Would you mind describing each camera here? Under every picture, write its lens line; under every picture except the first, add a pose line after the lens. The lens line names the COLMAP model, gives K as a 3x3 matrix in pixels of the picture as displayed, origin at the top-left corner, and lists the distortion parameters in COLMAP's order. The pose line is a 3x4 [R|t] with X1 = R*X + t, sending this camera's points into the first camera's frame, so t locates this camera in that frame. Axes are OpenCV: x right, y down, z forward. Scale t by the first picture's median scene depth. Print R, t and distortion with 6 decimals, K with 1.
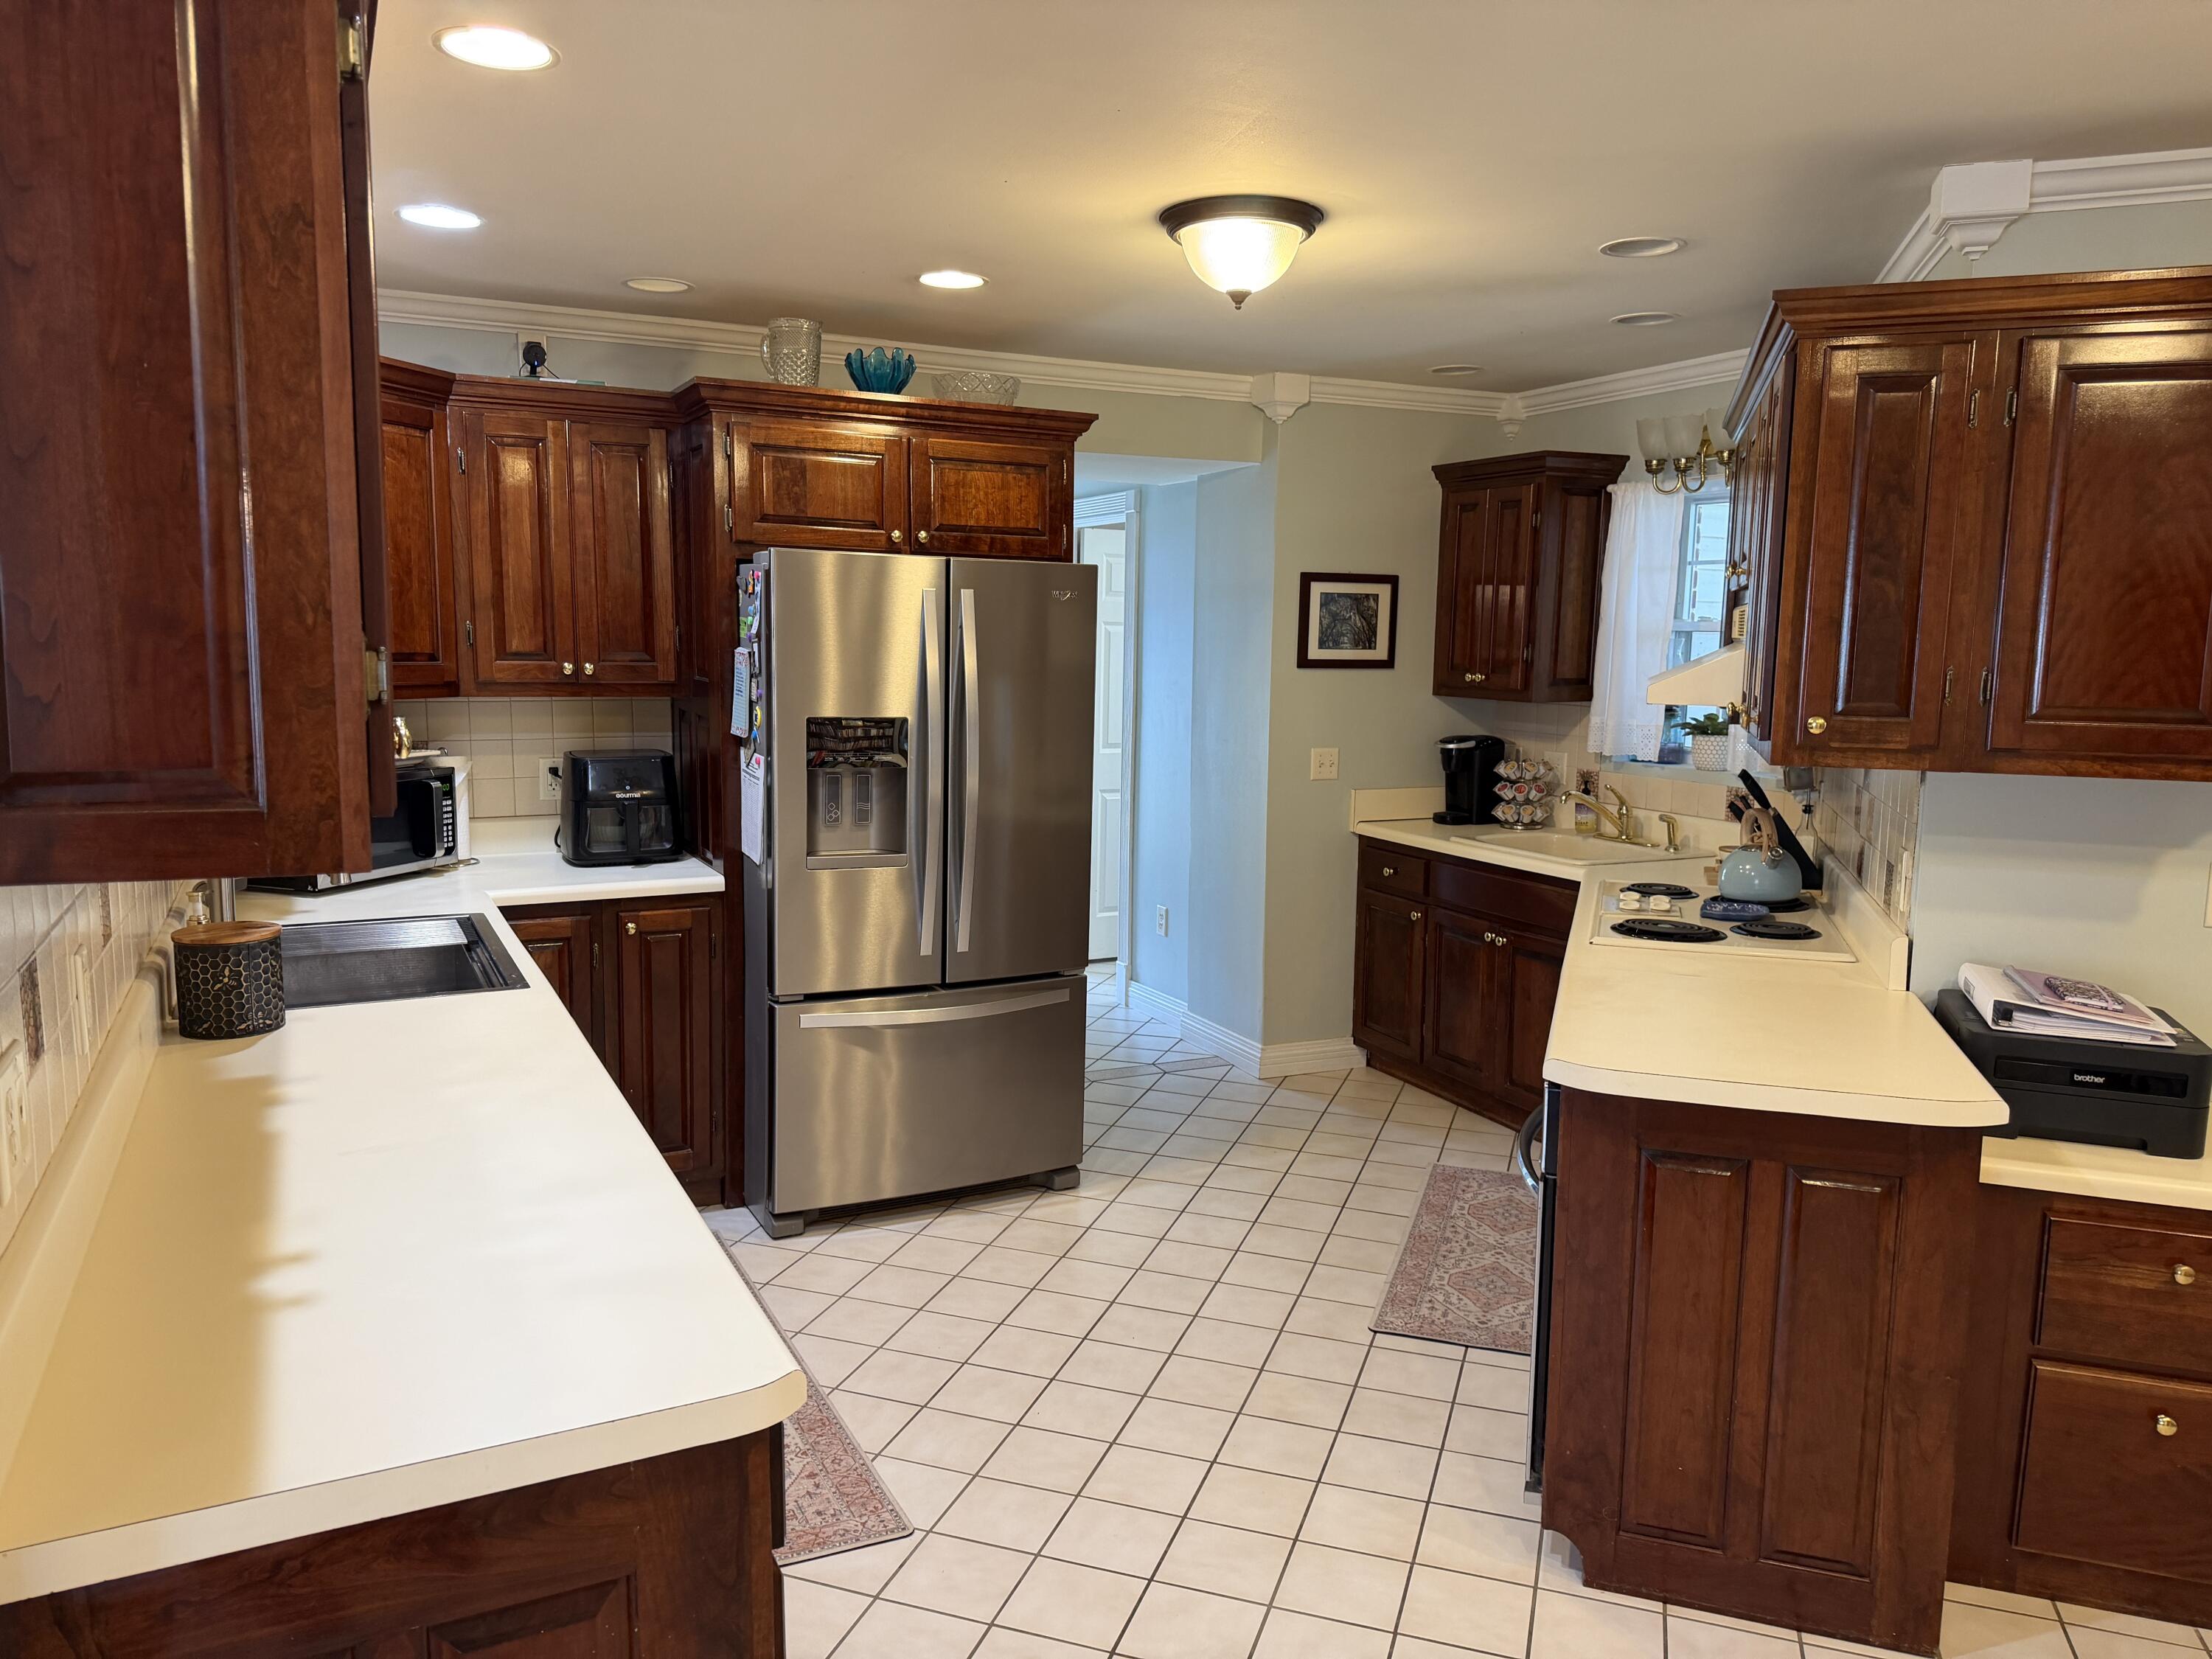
lens RADIAL K [[1577.7, 0, 1101.1], [0, 1577.7, 845.0], [0, 0, 1]] dist [0.050664, -0.045666]
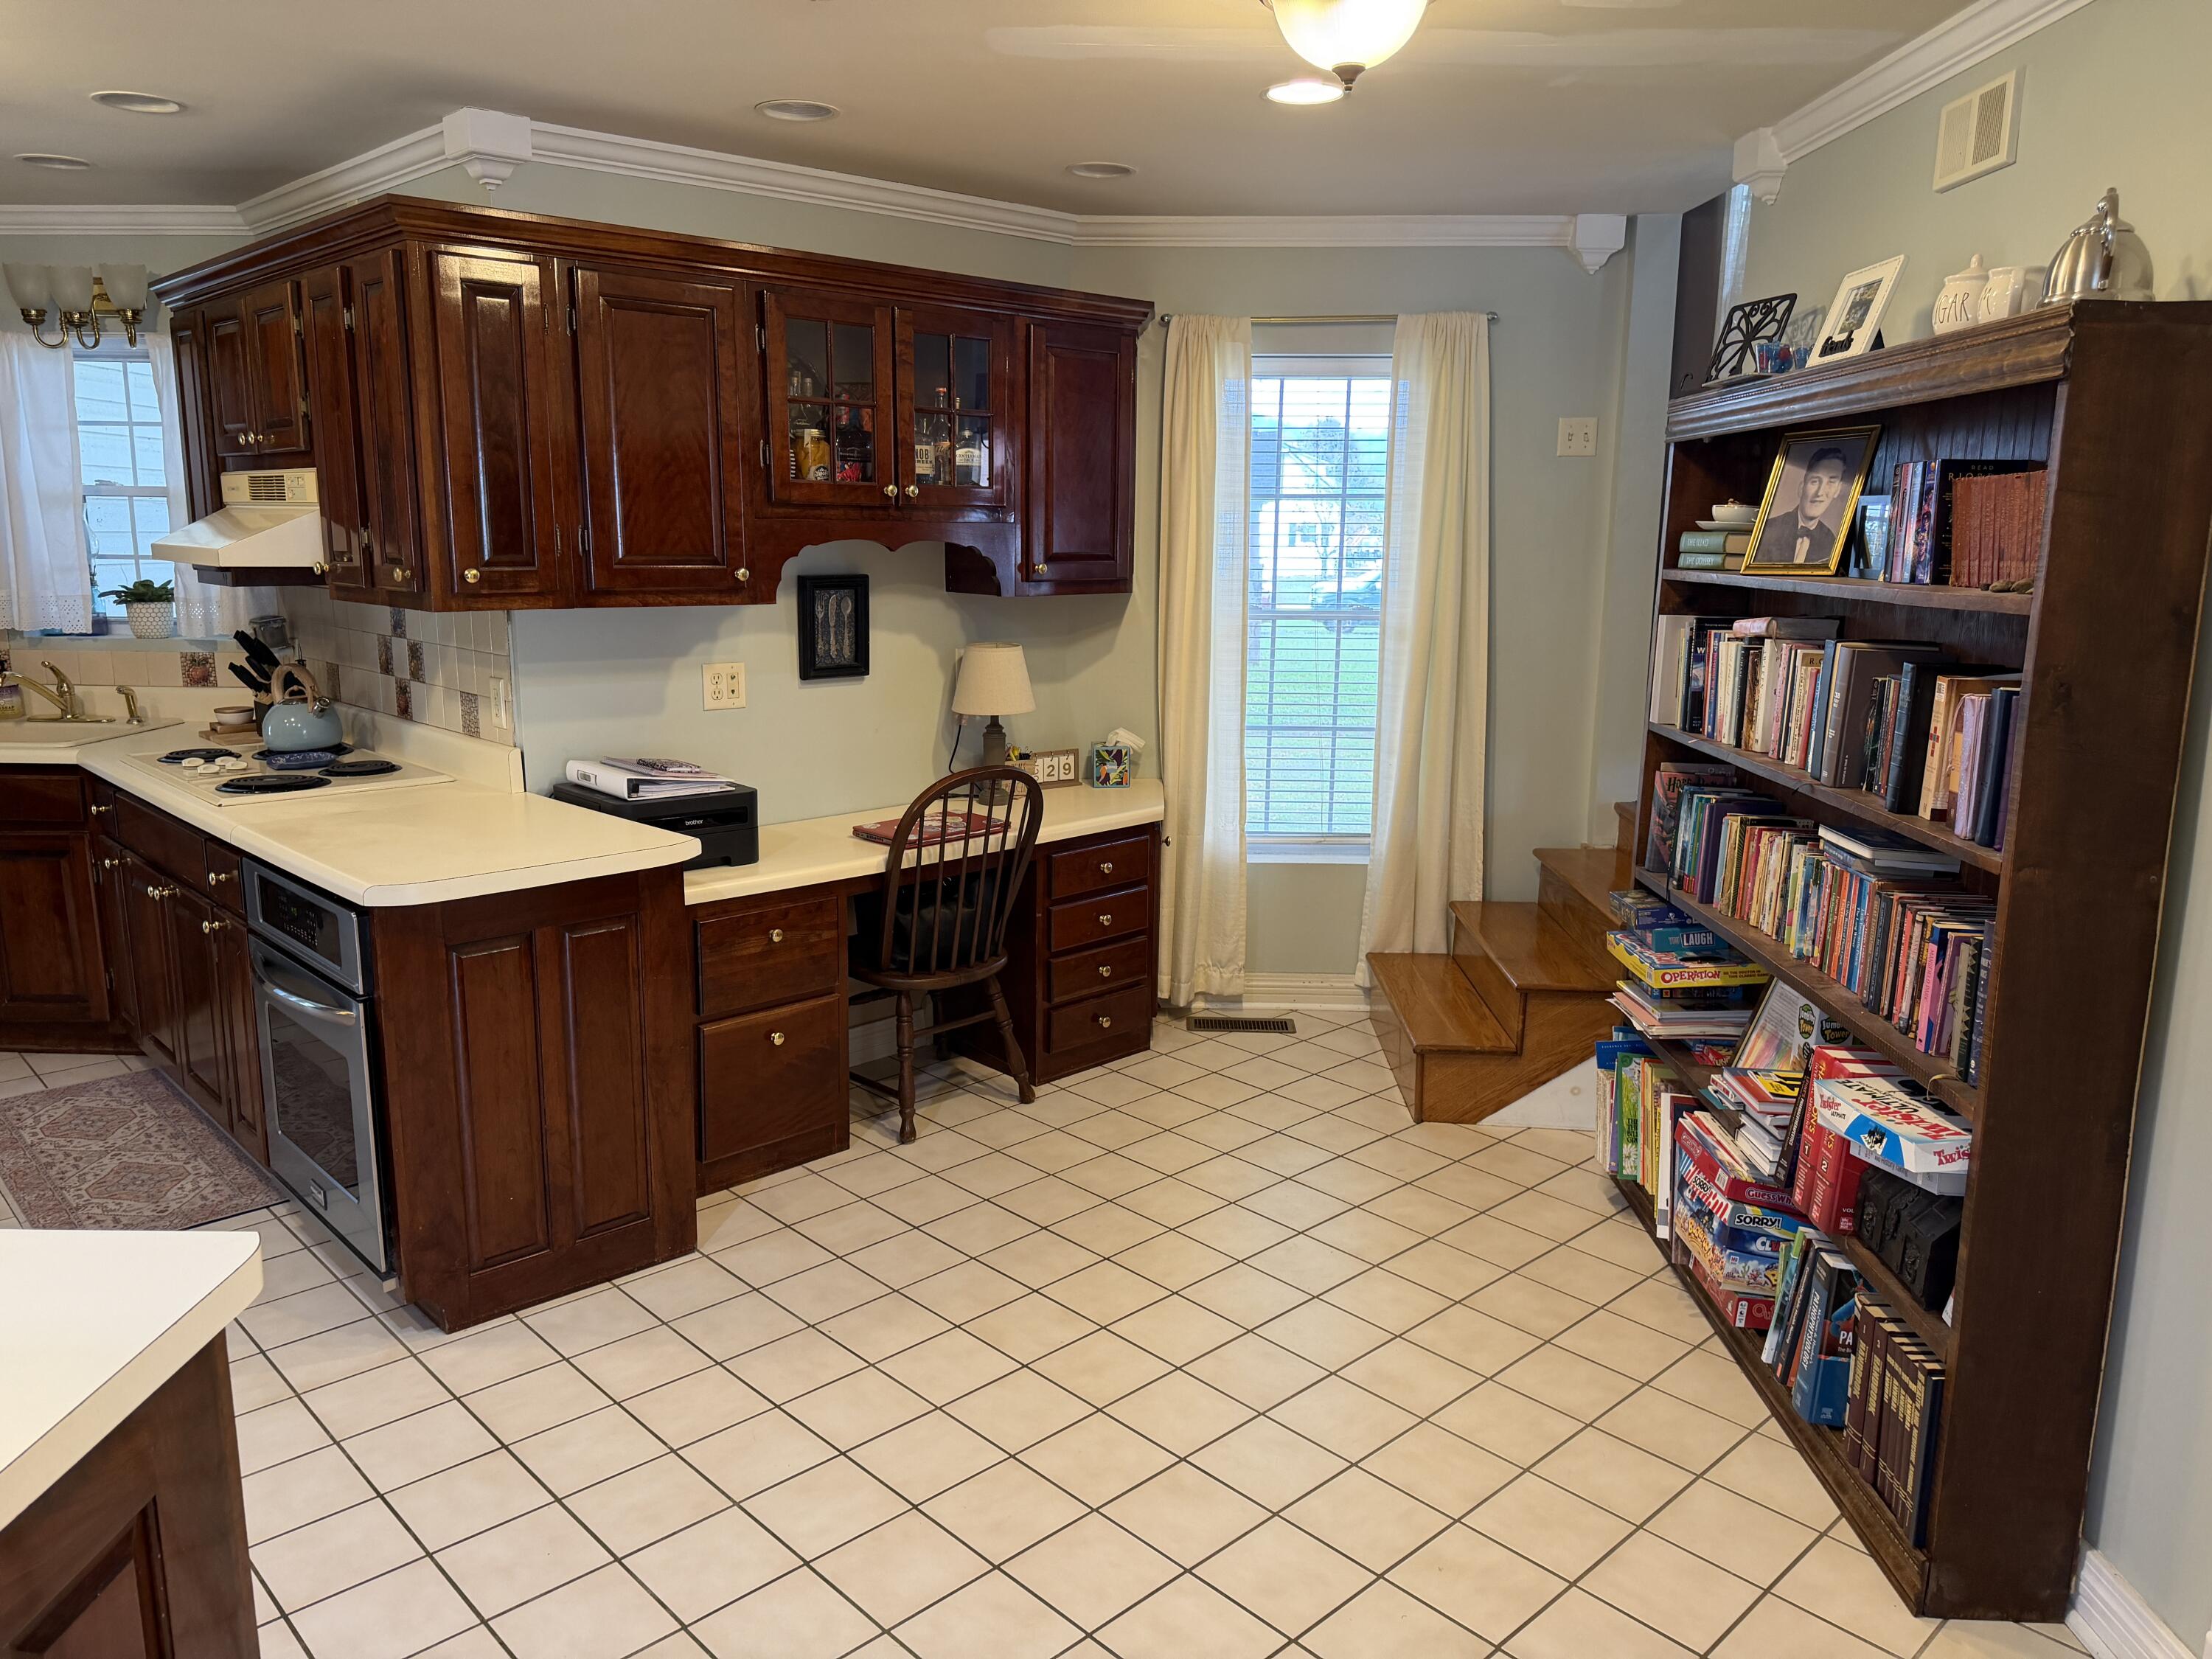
lens RADIAL K [[1577.7, 0, 1104.2], [0, 1577.7, 828.6], [0, 0, 1]] dist [0.050664, -0.045666]
pose [[0.461576, -0.176591, 0.869346, -0.410709], [0.116791, 0.983553, 0.137780, 0.002683], [-0.879379, 0.037936, 0.474609, 0.024410]]
